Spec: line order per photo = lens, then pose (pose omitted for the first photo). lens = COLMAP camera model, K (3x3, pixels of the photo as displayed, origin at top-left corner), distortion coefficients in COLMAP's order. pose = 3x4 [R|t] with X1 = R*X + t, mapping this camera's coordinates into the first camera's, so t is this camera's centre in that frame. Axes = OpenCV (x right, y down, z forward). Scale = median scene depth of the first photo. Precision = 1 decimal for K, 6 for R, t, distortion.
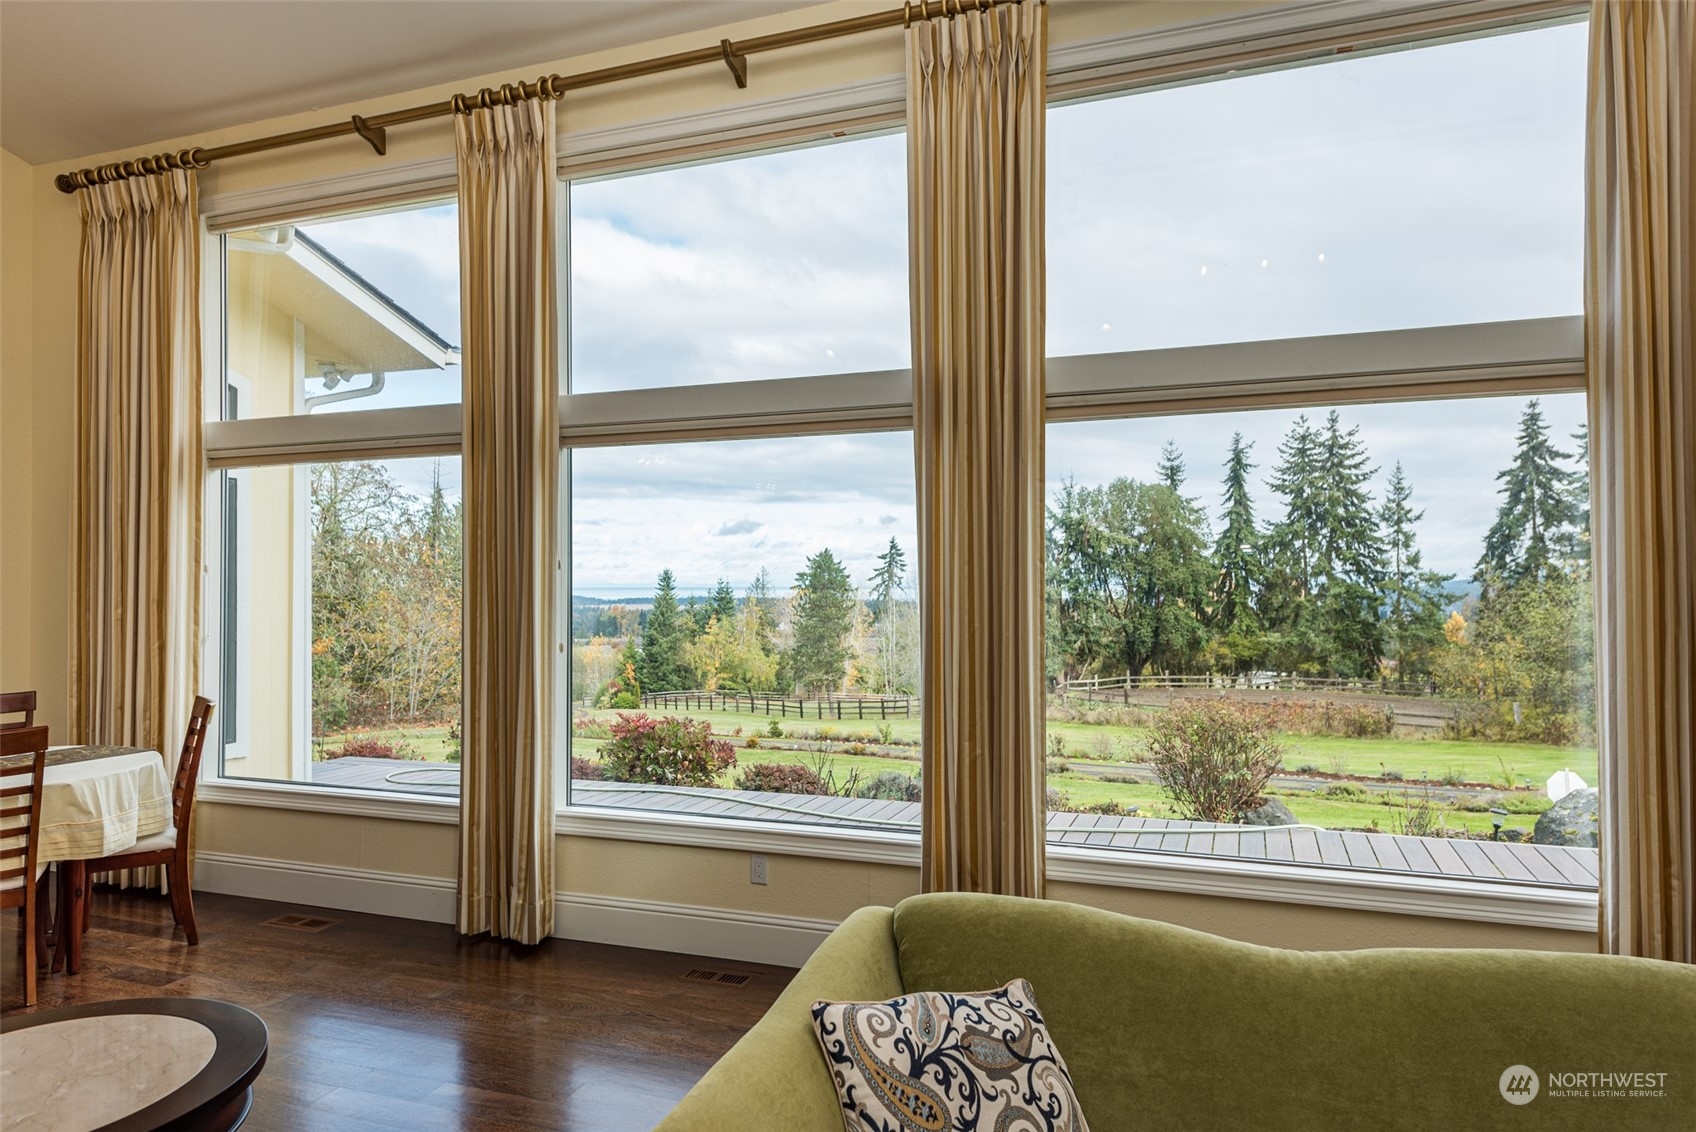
lens RADIAL K [[1042.9, 0, 849.8], [0, 1042.9, 572.2], [0, 0, 1]] dist [0.011525, -0.004130]
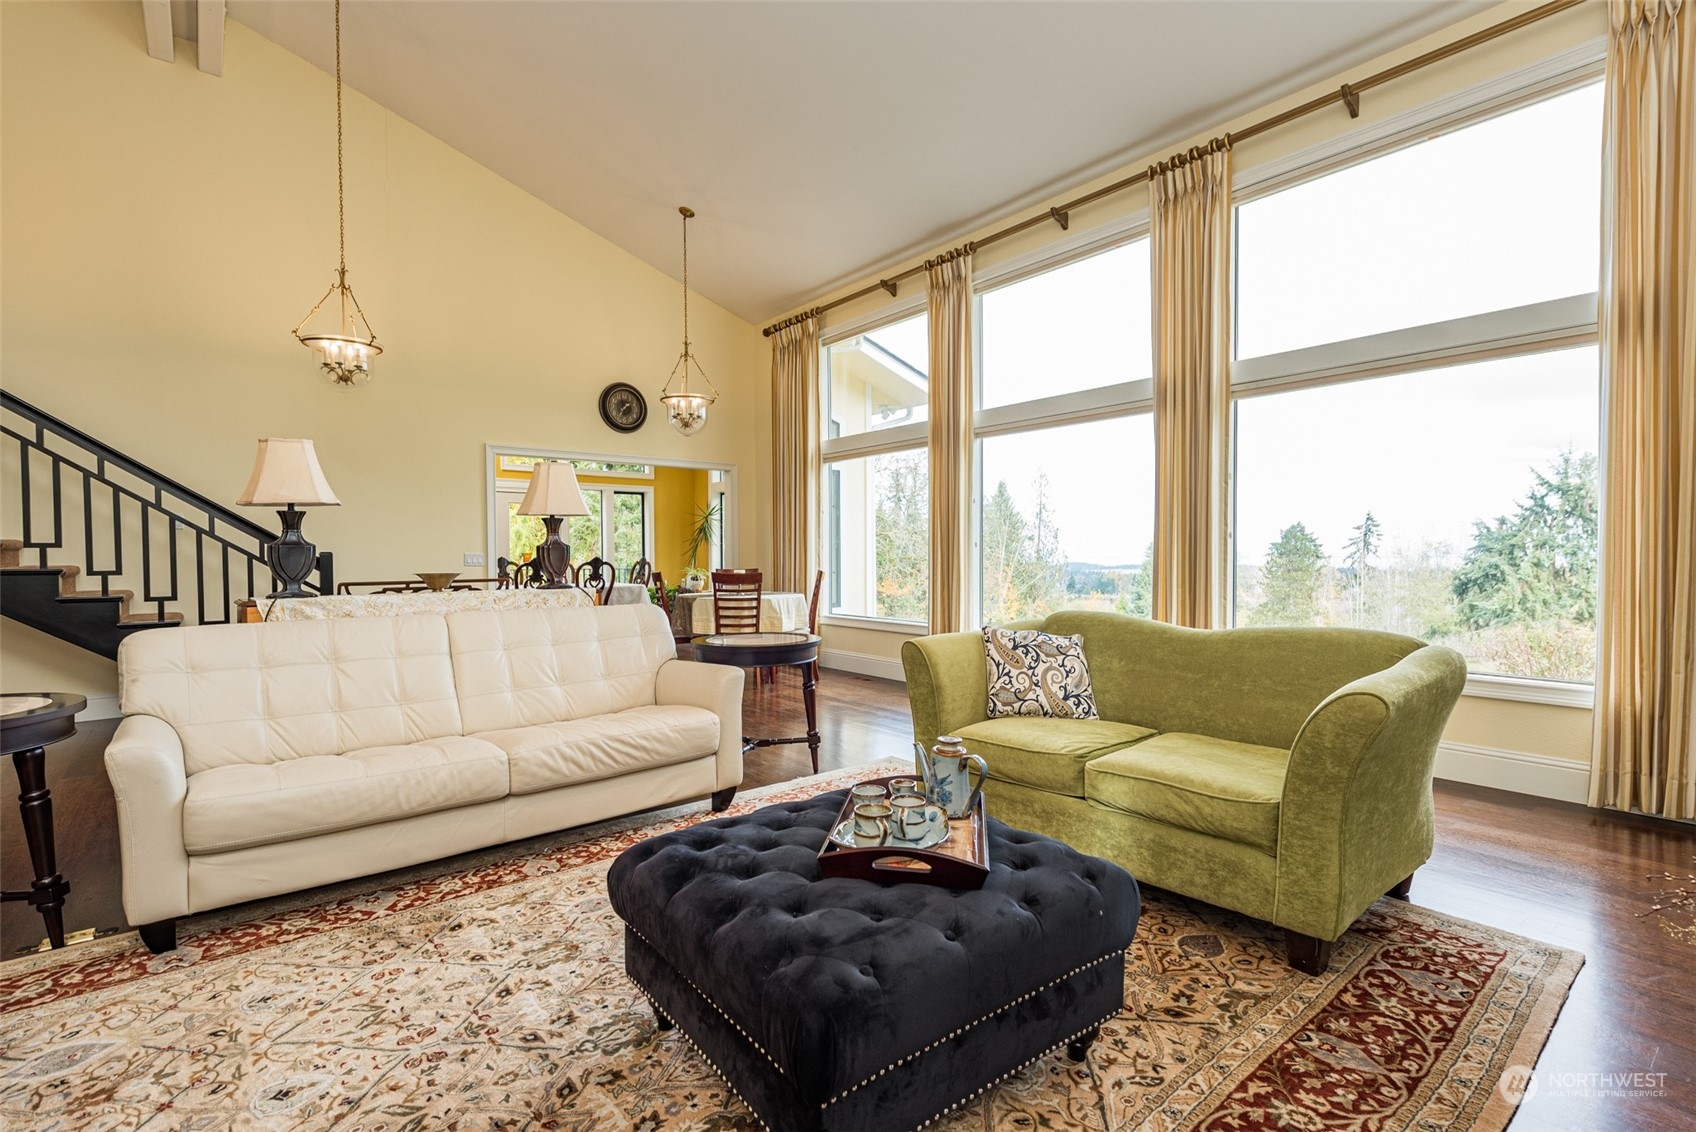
lens RADIAL K [[786.4, 0, 869.3], [0, 786.4, 569.3], [0, 0, 1]] dist [0.006384, -0.000474]
pose [[0.867673, 0.006304, -0.497095, 0.239383], [0.009833, 0.999506, 0.029837, 0.065183], [0.497038, -0.030777, 0.867183, -0.306632]]
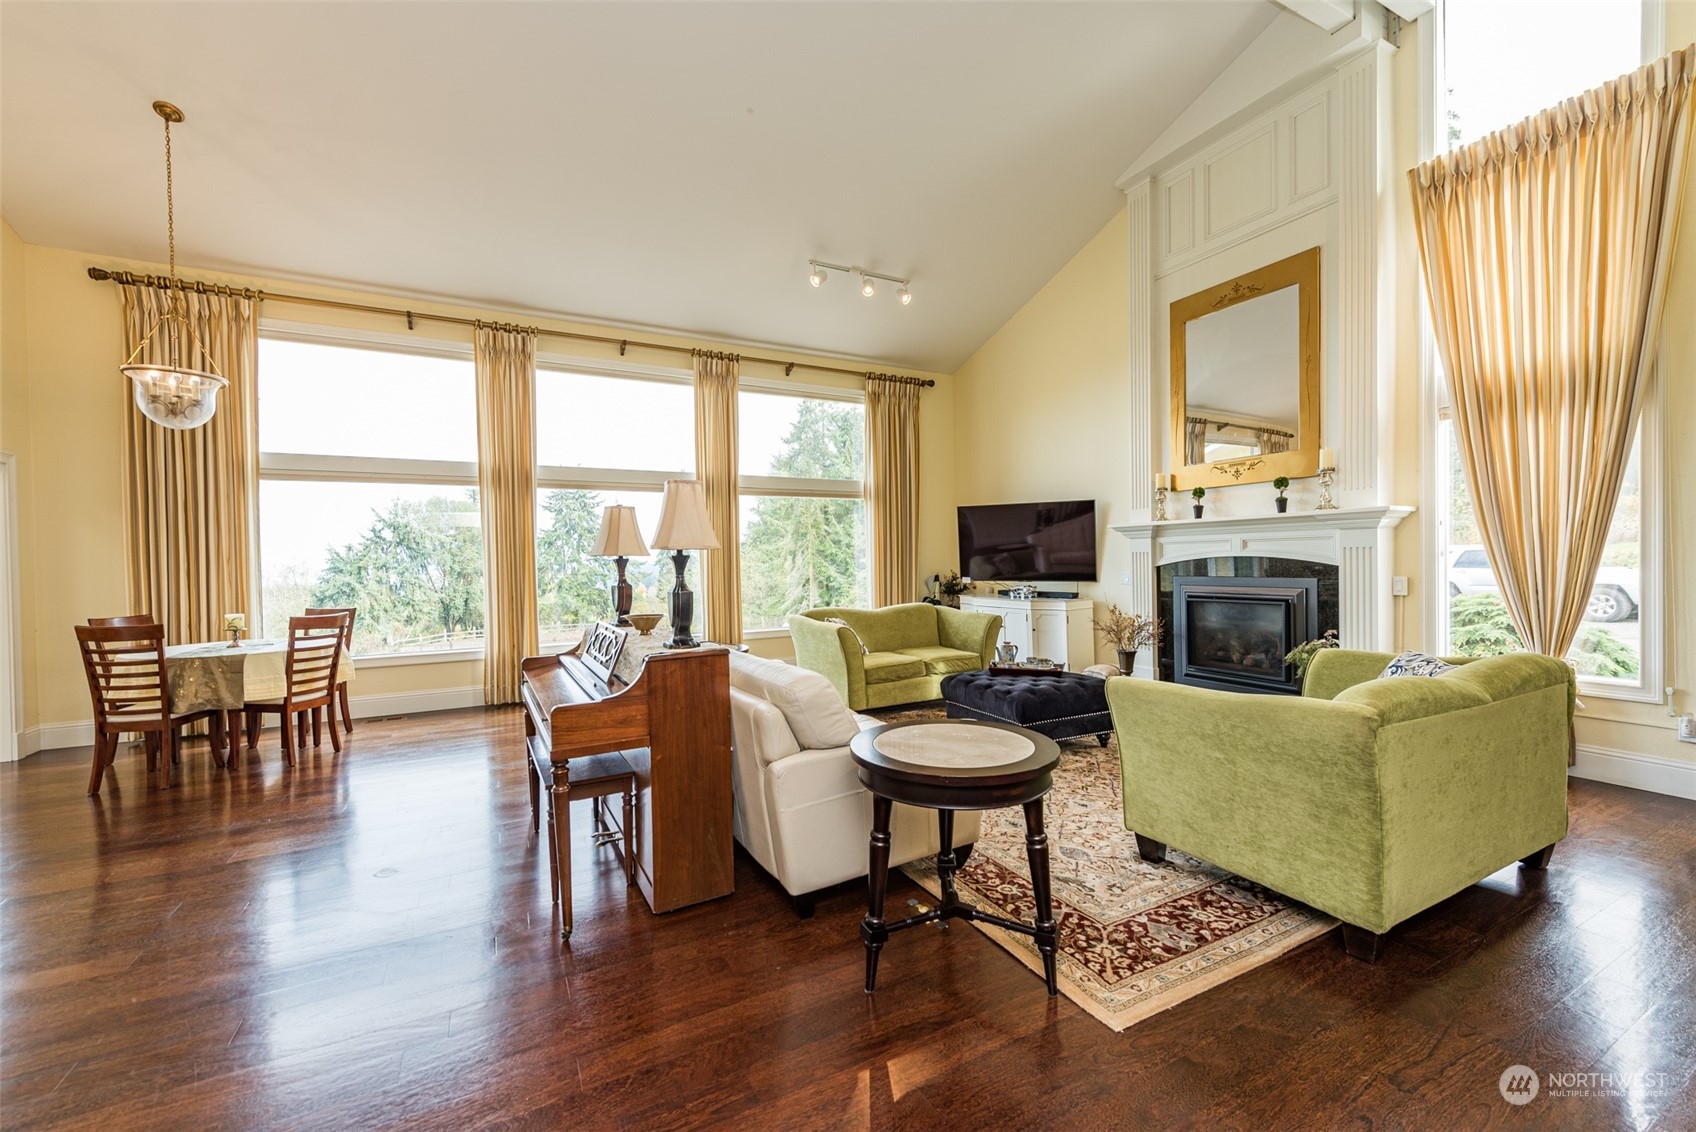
lens RADIAL K [[637.9, 0, 850.2], [0, 637.9, 574.3], [0, 0, 1]] dist [0.000614, 0.000003]
pose [[0.670191, -0.023063, 0.741830, -0.763537], [0.007119, 0.999671, 0.024647, 0.036100], [-0.742154, -0.011237, 0.670135, -0.407148]]
